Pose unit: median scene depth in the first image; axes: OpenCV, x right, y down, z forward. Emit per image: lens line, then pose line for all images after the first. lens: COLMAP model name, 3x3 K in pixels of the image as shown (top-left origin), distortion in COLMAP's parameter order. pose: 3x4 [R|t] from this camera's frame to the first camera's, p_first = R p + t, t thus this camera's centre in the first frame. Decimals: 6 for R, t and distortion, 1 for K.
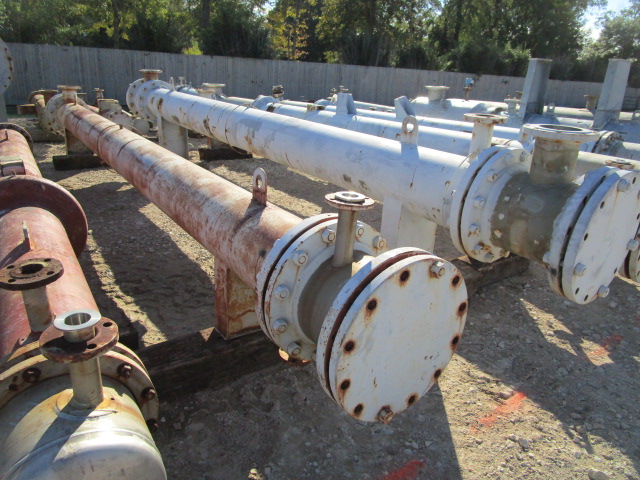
lens RADIAL K [[455.2, 0, 315.3], [0, 455.2, 235.9], [0, 0, 1]] dist [-0.024899, 0.007206]
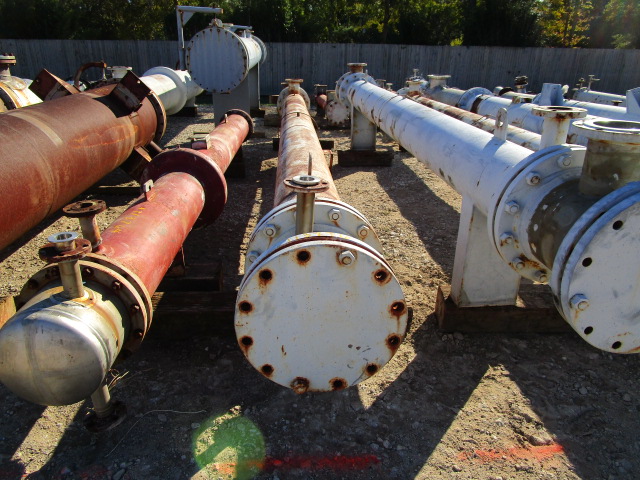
lens RADIAL K [[455.2, 0, 315.3], [0, 455.2, 235.9], [0, 0, 1]] dist [-0.024899, 0.007206]
pose [[0.851154, 0.155016, -0.501504, 0.427846], [-0.146597, 0.987584, 0.056460, -0.012904], [0.504029, 0.025463, 0.863311, 0.053898]]
